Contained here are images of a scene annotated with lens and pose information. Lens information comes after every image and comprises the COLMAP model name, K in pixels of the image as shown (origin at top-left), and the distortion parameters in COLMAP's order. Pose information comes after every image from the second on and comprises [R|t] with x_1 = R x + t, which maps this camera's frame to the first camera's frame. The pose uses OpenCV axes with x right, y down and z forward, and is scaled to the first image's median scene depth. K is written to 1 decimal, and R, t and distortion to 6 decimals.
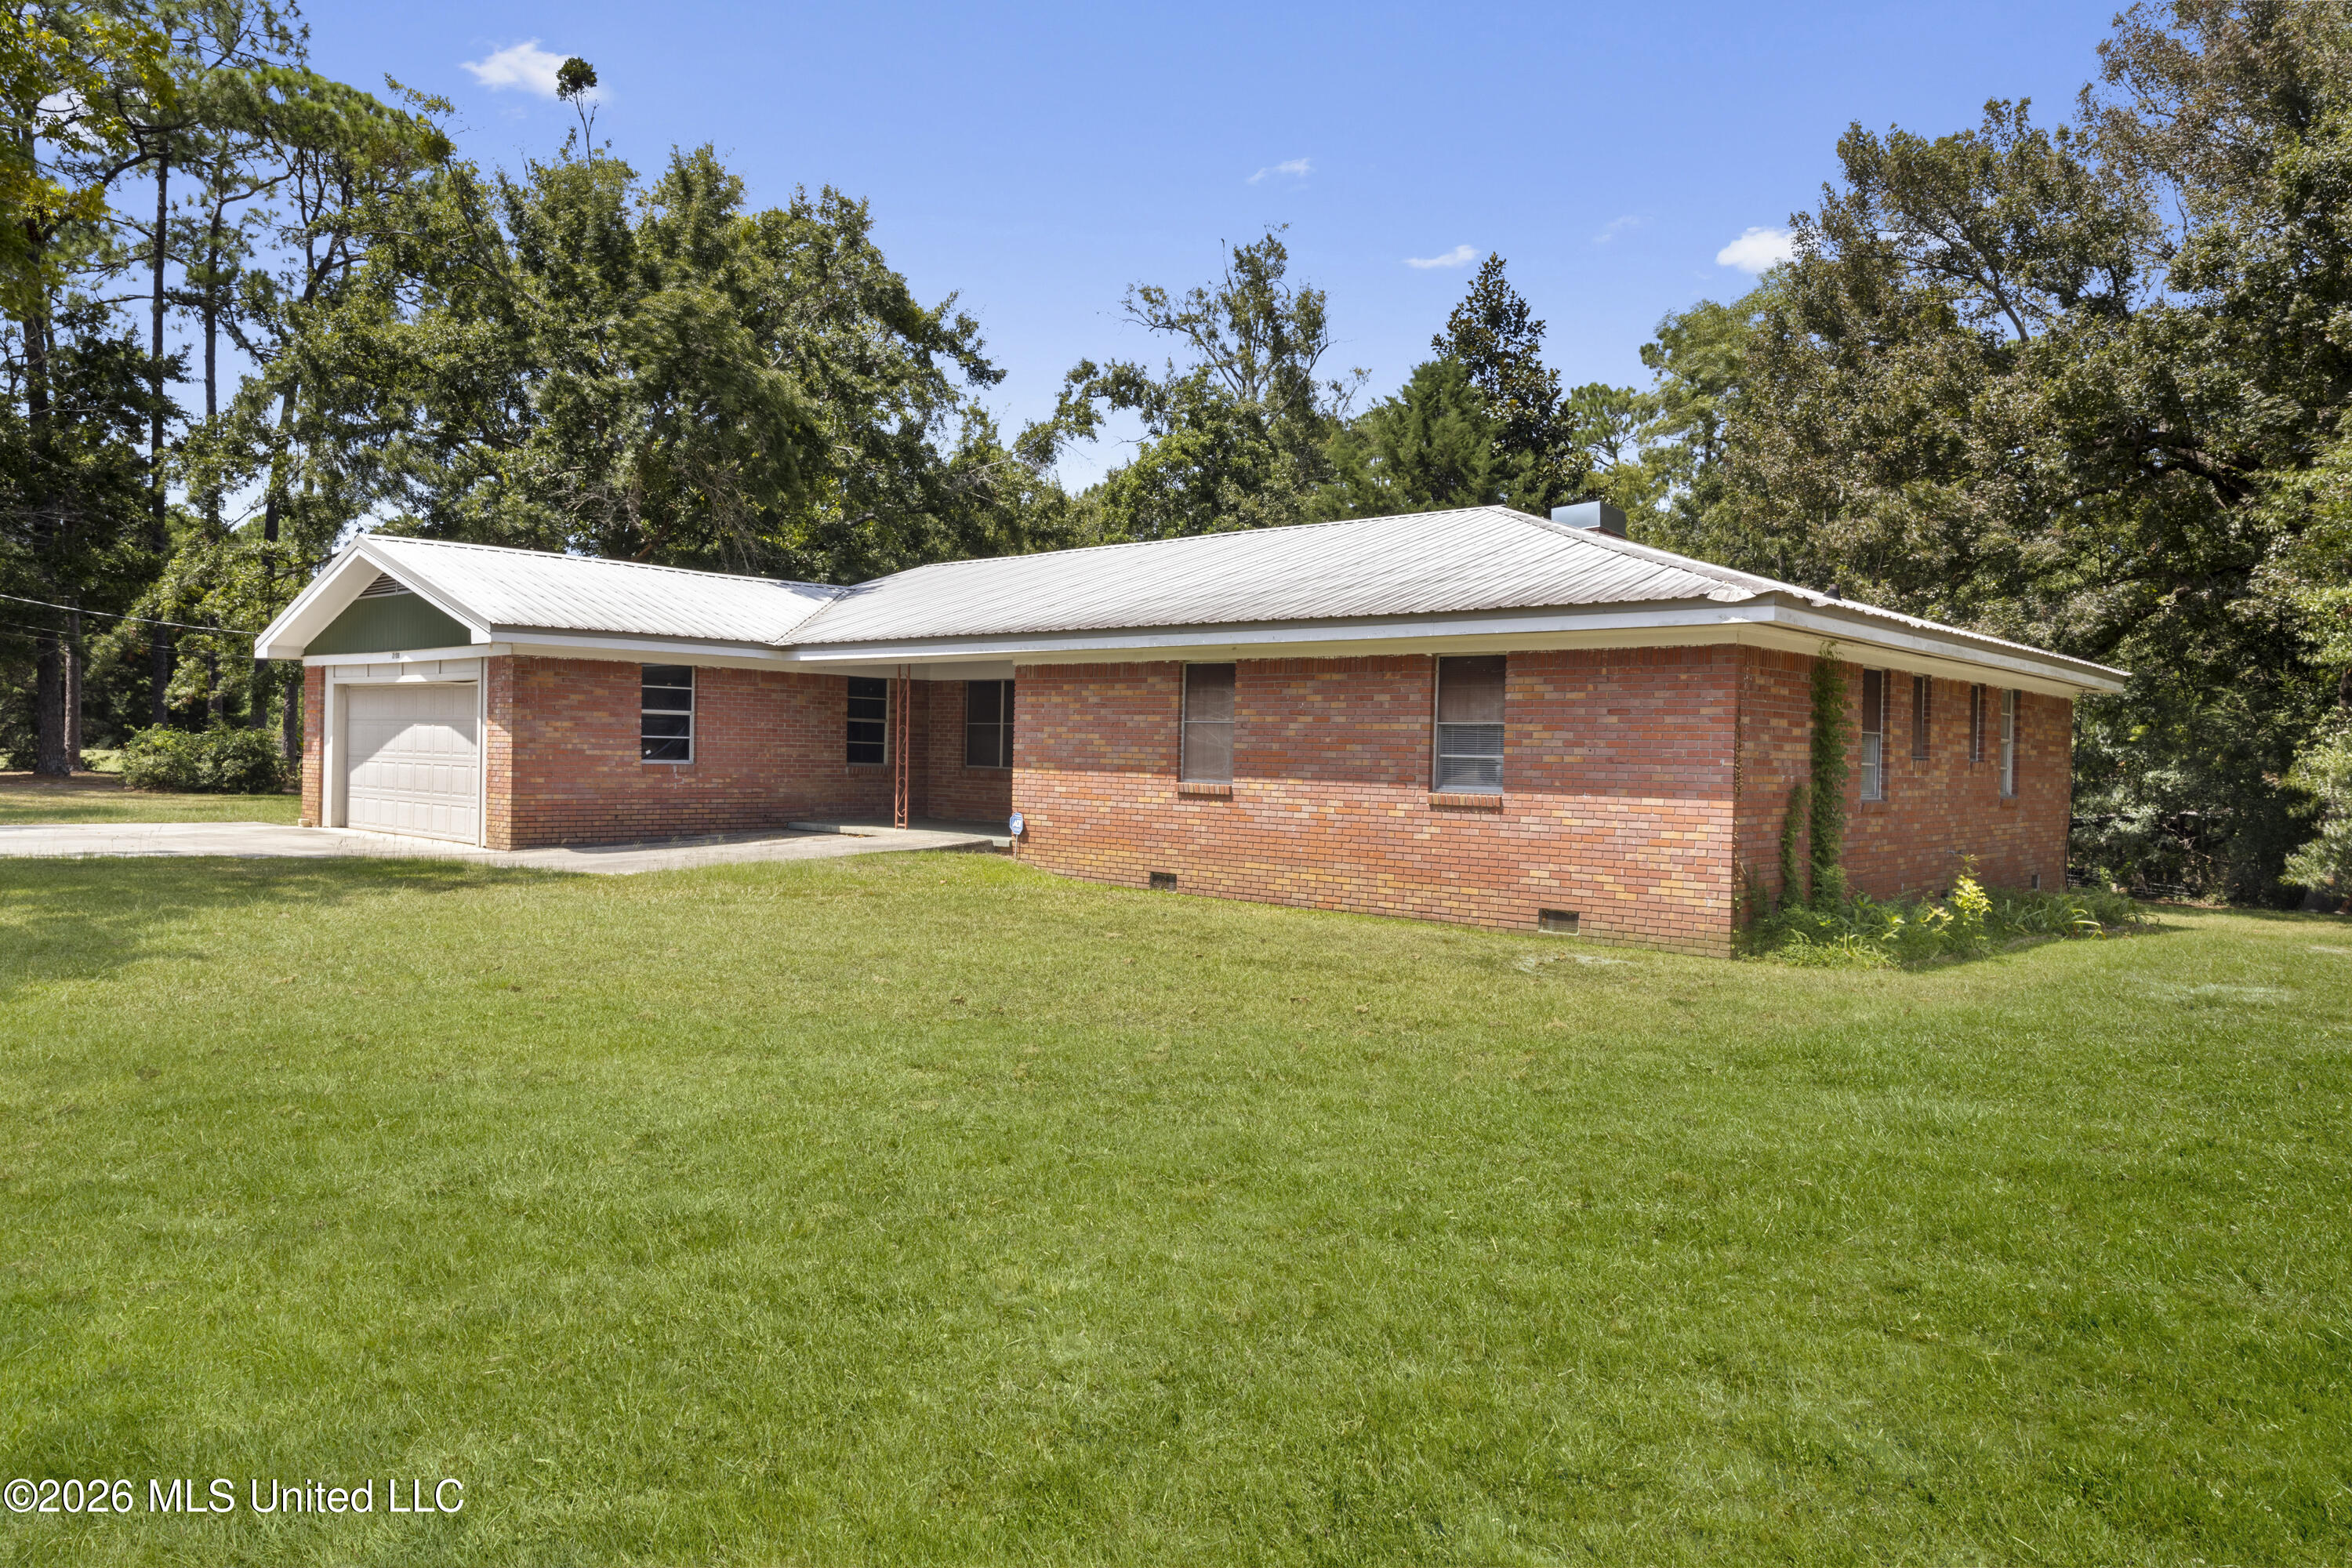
lens RADIAL K [[1586.1, 0, 1180.7], [0, 1586.1, 782.3], [0, 0, 1]] dist [-0.007506, 0.007114]
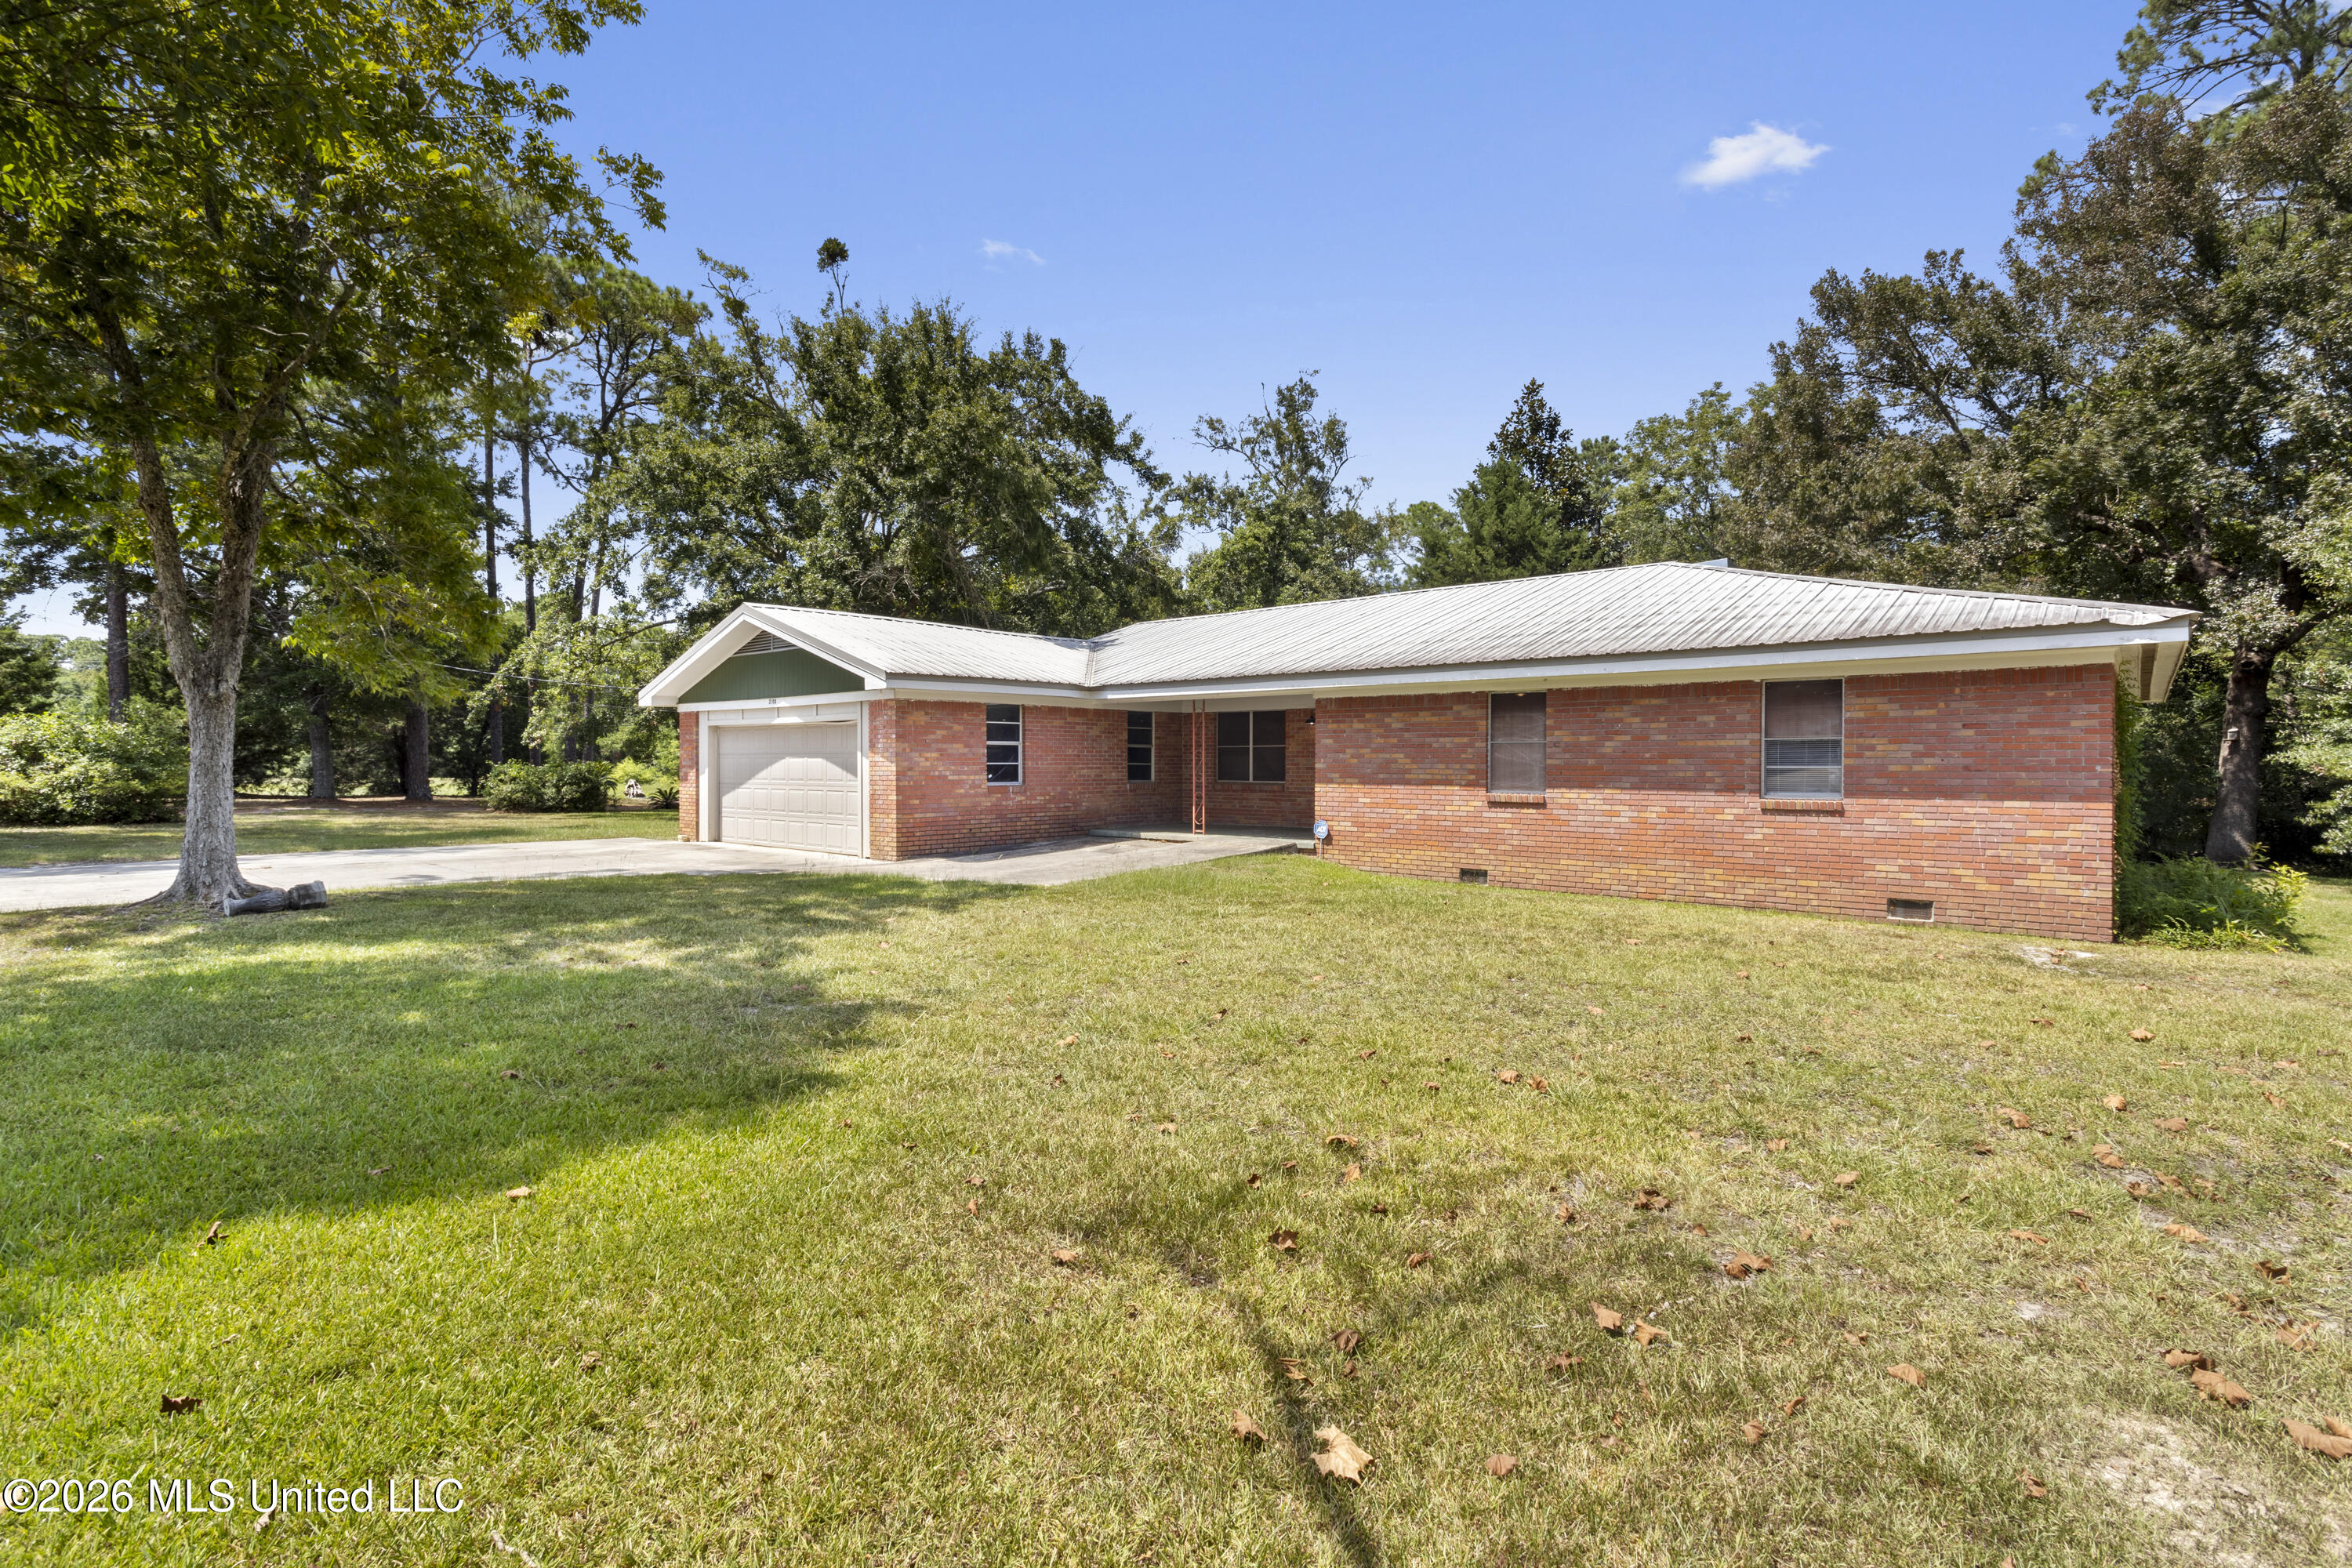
lens RADIAL K [[1127.7, 0, 1173.2], [0, 1127.7, 777.0], [0, 0, 1]] dist [-0.002128, 0.000639]
pose [[0.999699, -0.021402, 0.011992, -0.161048], [0.021470, 0.999754, -0.005629, -0.008059], [-0.011869, 0.005885, 0.999912, 0.101482]]
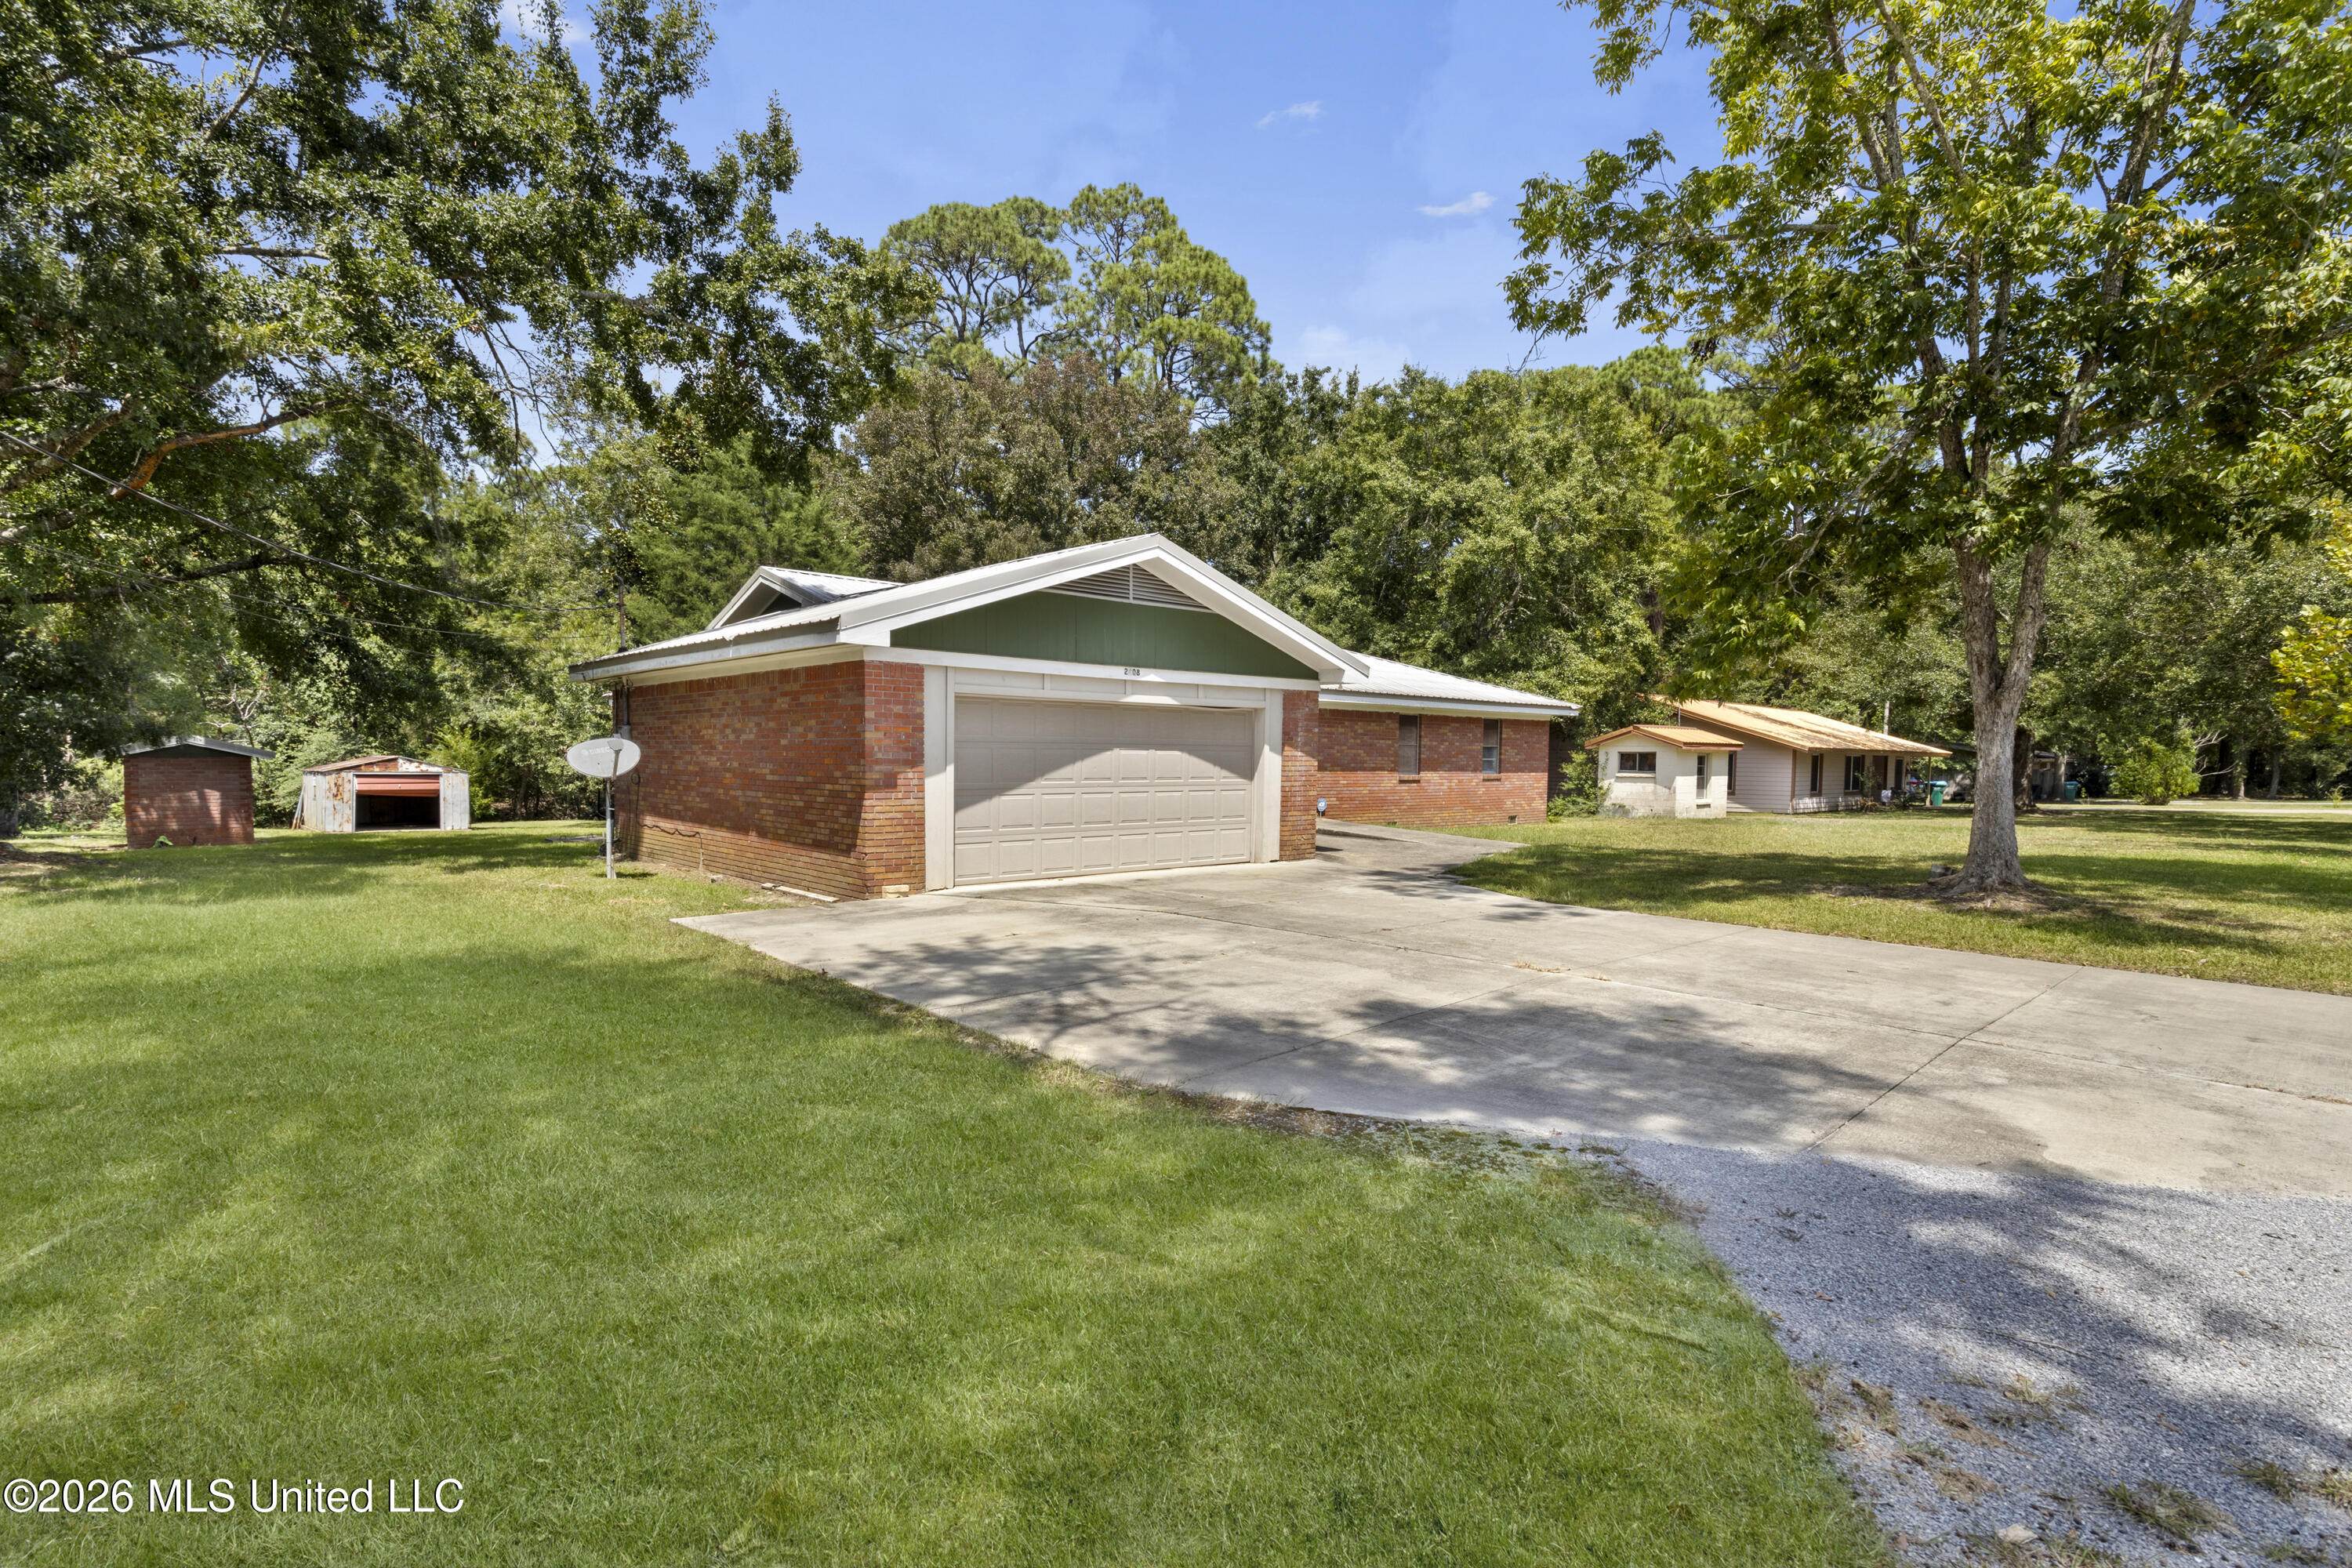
lens RADIAL K [[1127.7, 0, 1164.5], [0, 1127.7, 777.3], [0, 0, 1]] dist [-0.002128, 0.000639]
pose [[0.092160, -0.038217, 0.995011, -0.926701], [0.019616, 0.999139, 0.036558, -0.035247], [-0.995551, 0.016149, 0.092831, 0.754535]]
